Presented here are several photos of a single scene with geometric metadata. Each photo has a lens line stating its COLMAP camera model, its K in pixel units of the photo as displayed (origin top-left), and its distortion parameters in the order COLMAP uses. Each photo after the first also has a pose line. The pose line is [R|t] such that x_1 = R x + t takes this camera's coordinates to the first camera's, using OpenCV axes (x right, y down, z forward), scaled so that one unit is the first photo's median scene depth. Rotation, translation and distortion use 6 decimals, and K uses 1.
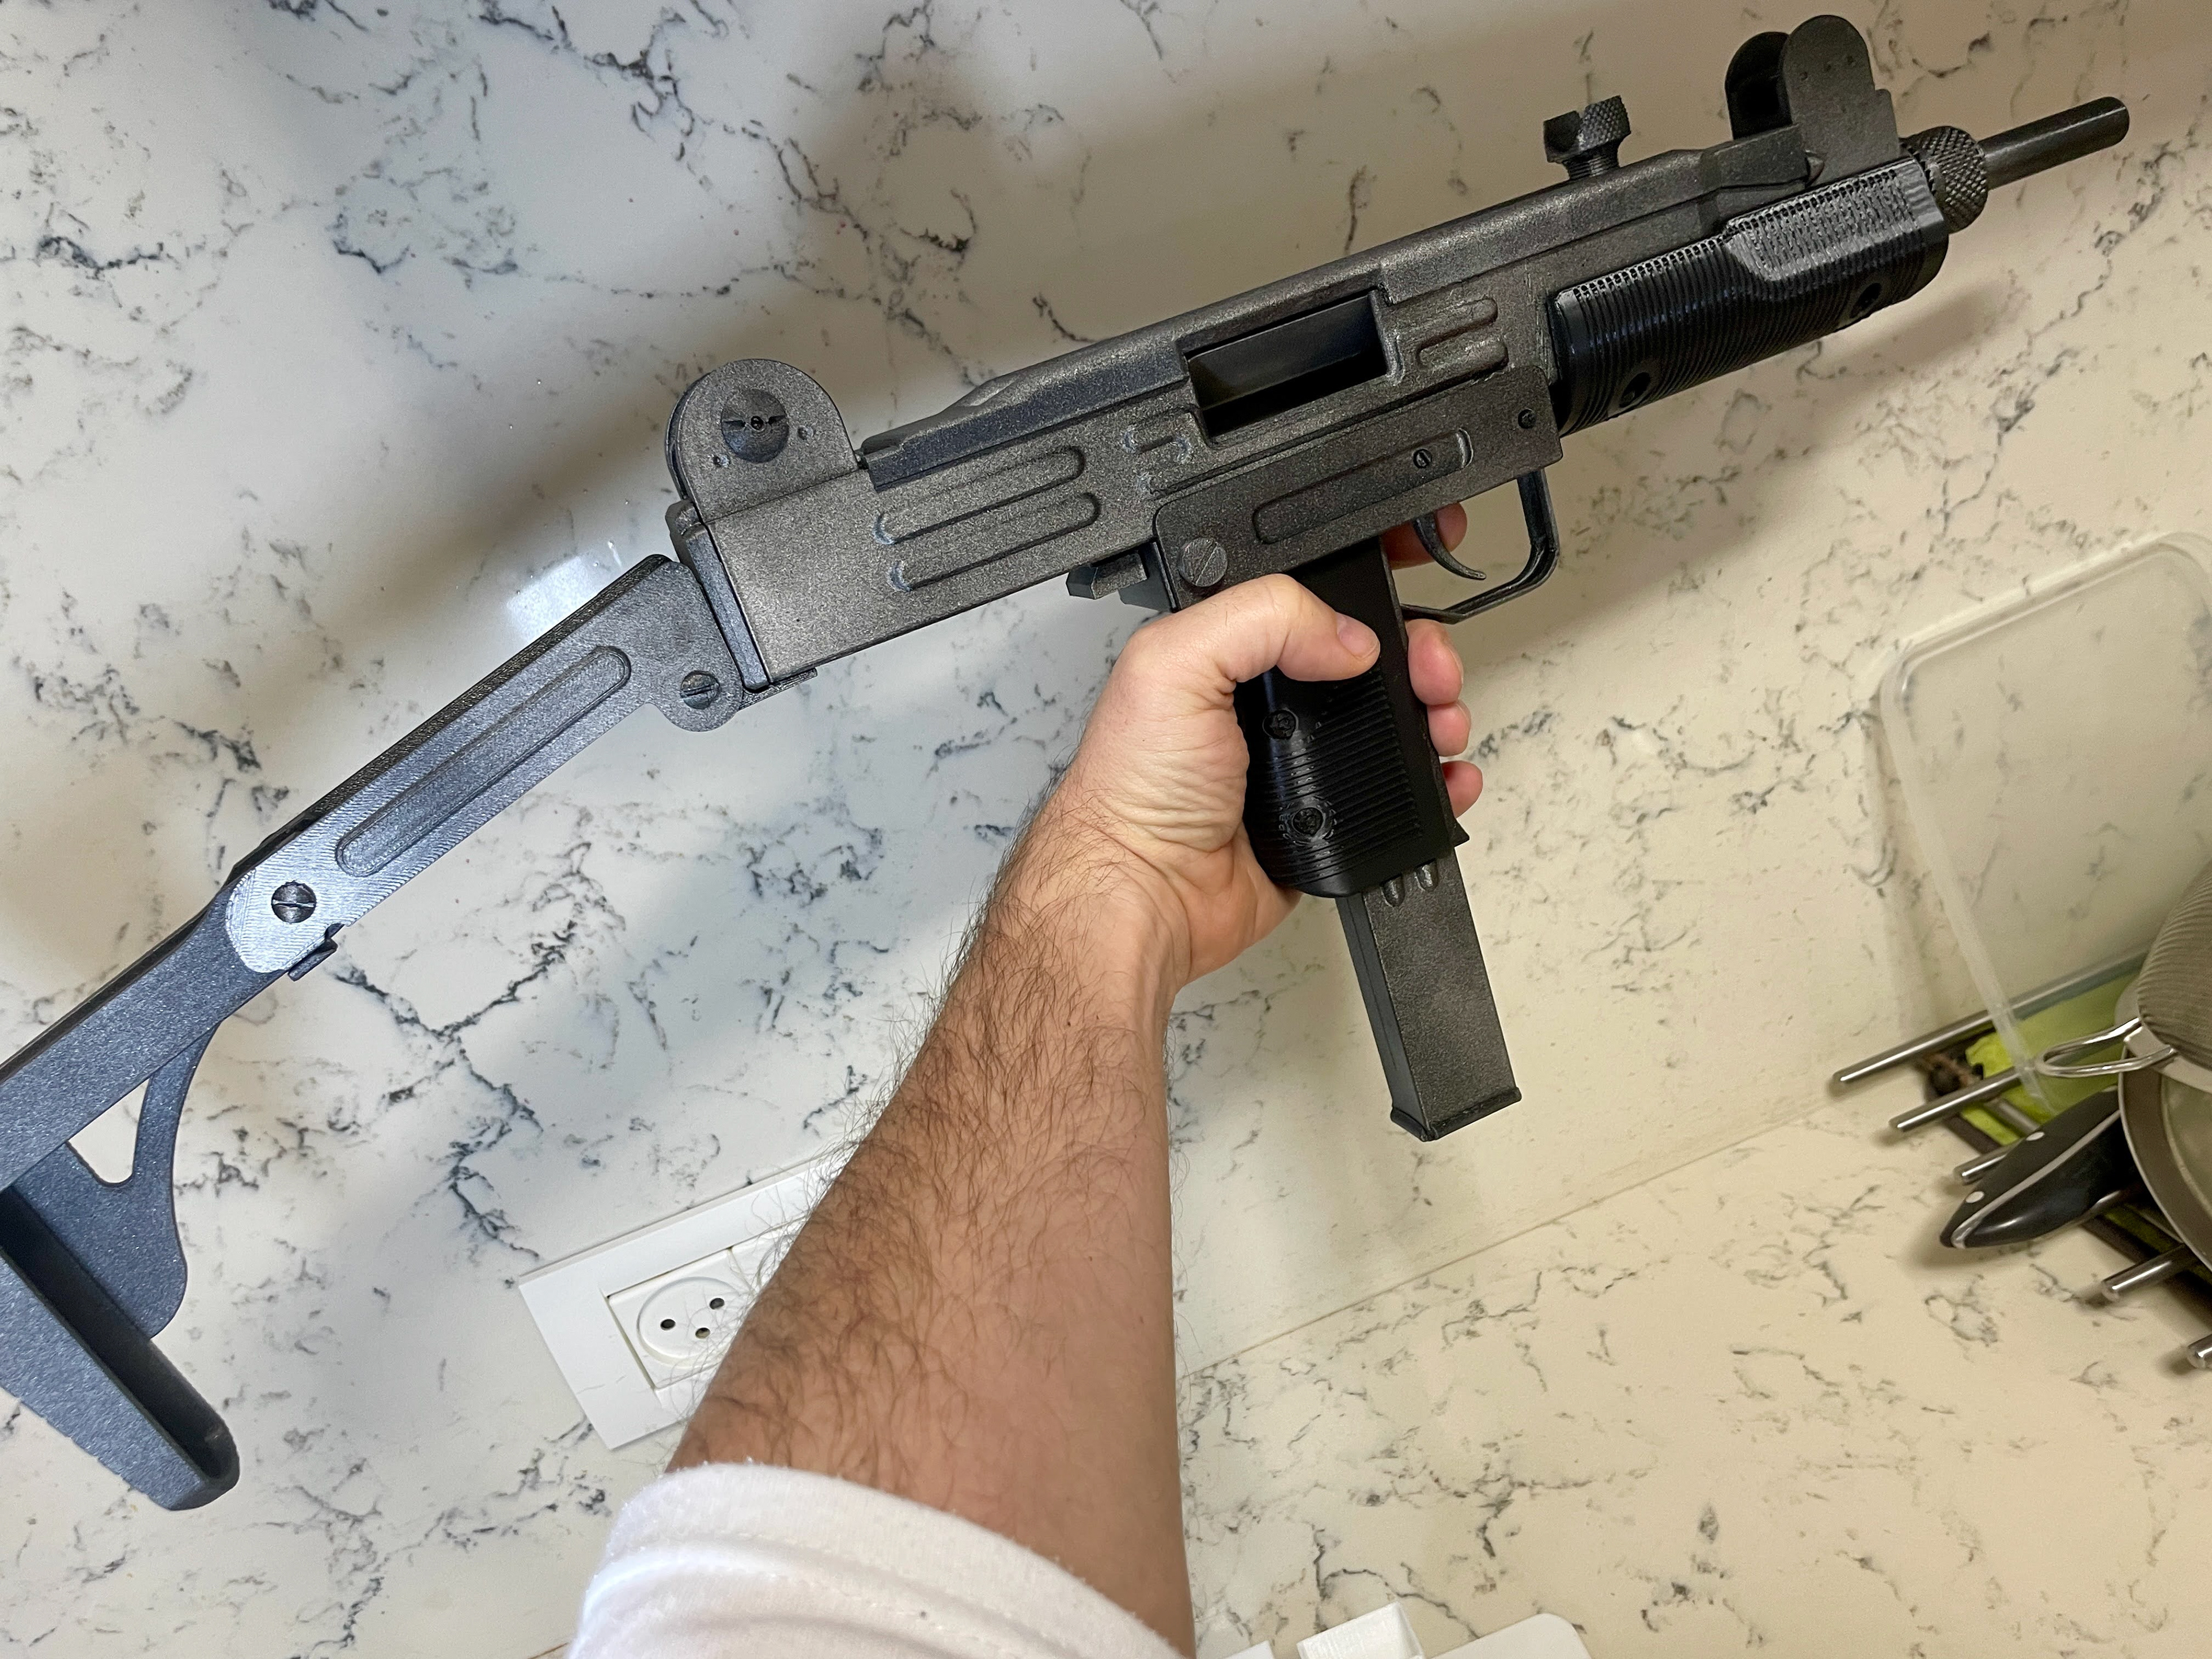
lens RADIAL K [[1688.9, 0, 1098.4], [0, 1688.9, 824.3], [0, 0, 1]] dist [0.082056, -0.121506]
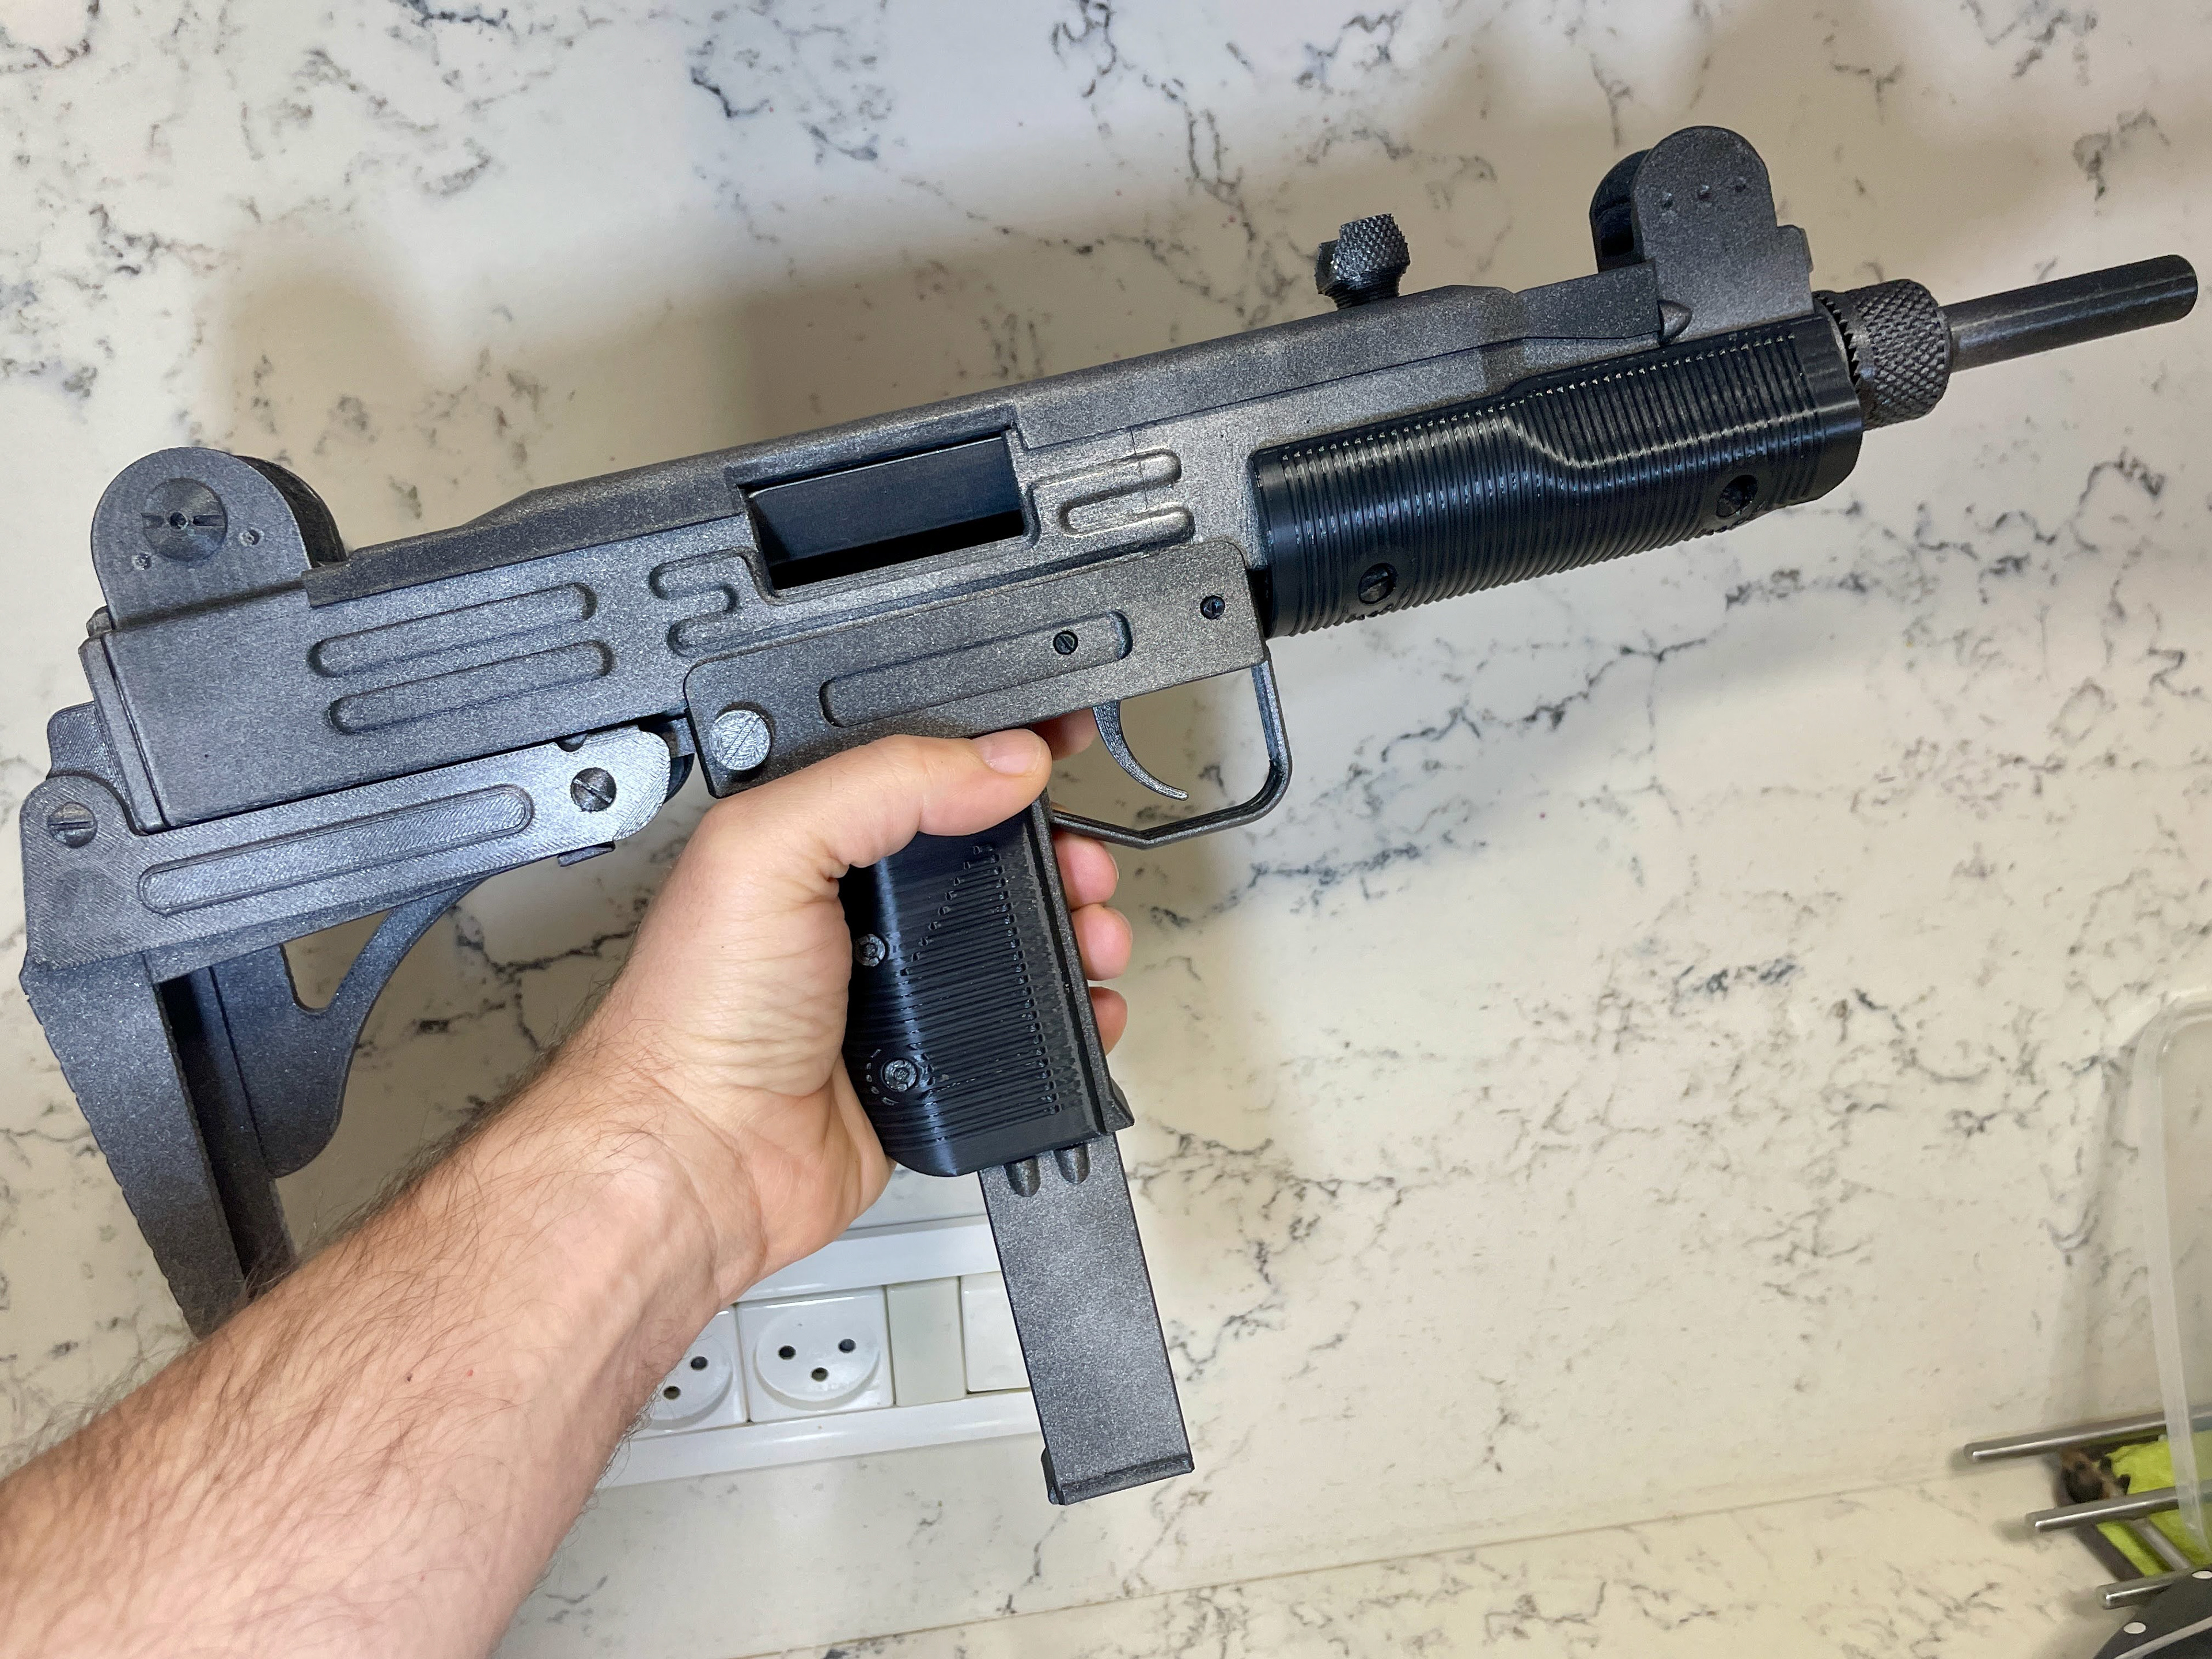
lens RADIAL K [[1696.1, 0, 1109.6], [0, 1696.1, 818.8], [0, 0, 1]] dist [0.079461, -0.124610]
pose [[0.961025, 0.275973, 0.016406, -0.115287], [-0.273466, 0.957652, -0.090102, 0.040174], [-0.040577, 0.082103, 0.995797, 0.110845]]
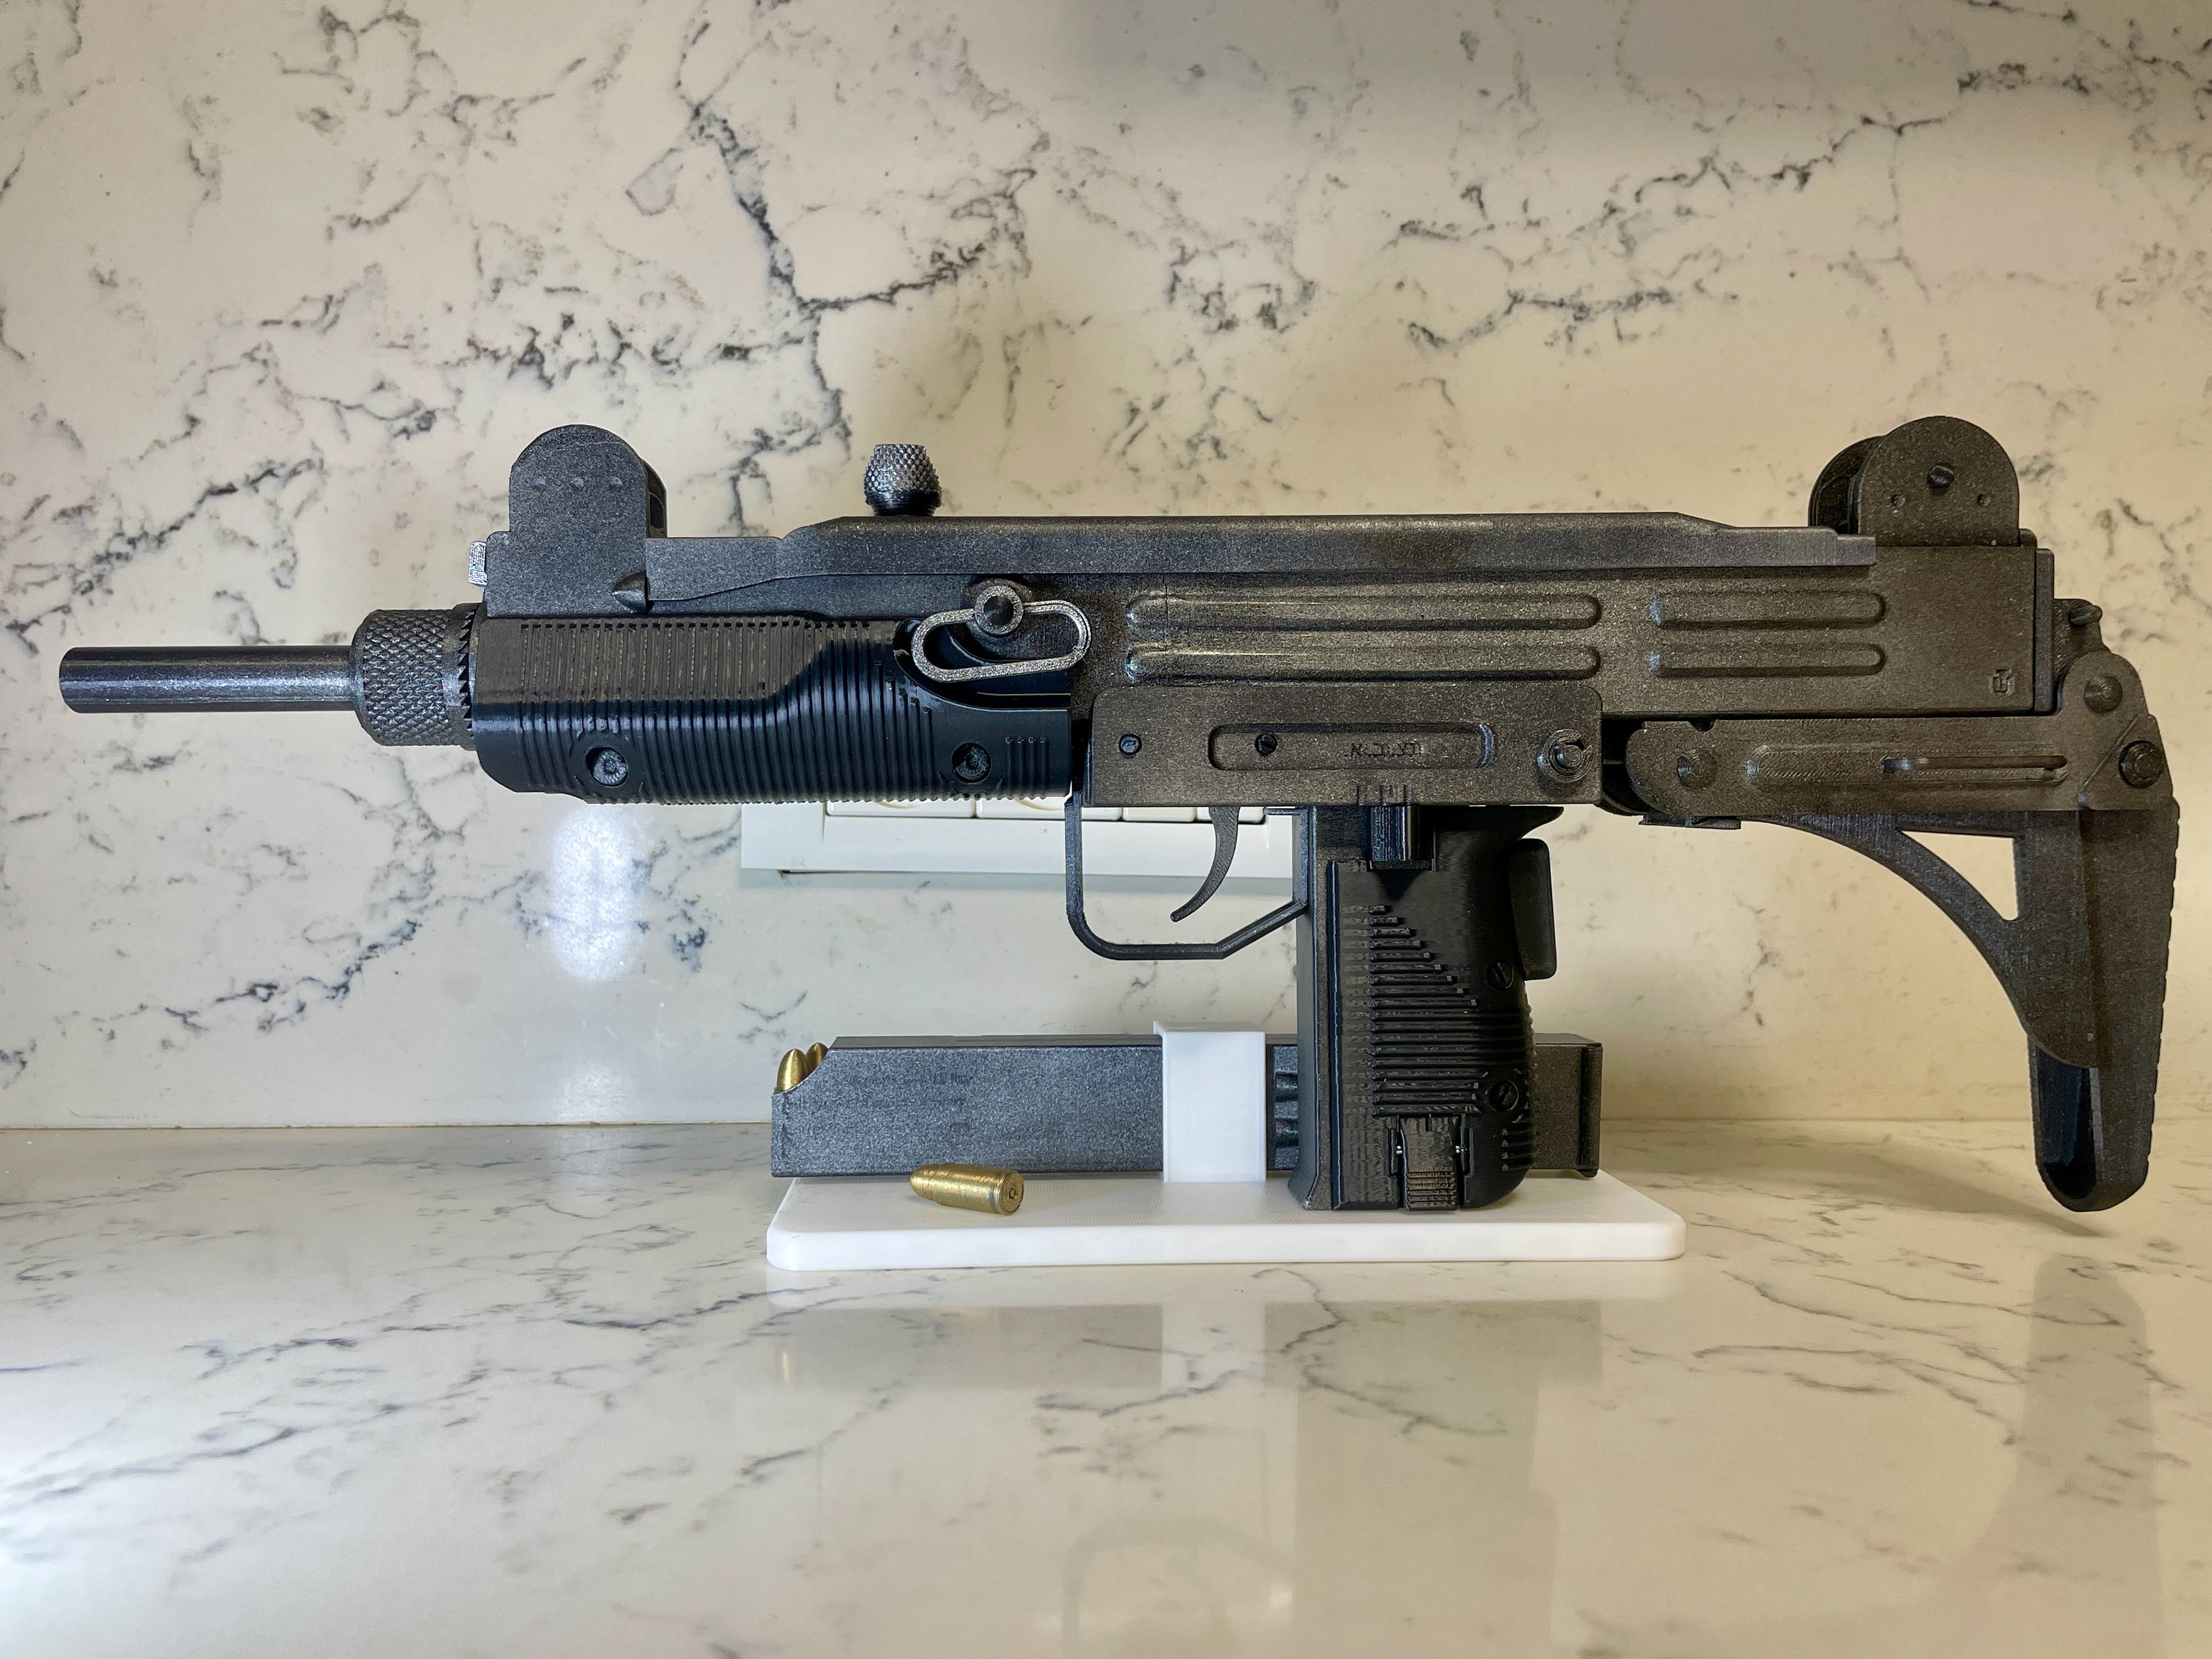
lens RADIAL K [[1688.9, 0, 1098.4], [0, 1688.9, 824.3], [0, 0, 1]] dist [0.082056, -0.121506]
pose [[0.935939, 0.317444, -0.152474, -0.004619], [-0.351701, 0.864741, -0.358509, 0.591226], [0.018044, 0.389168, 0.920990, 0.238876]]
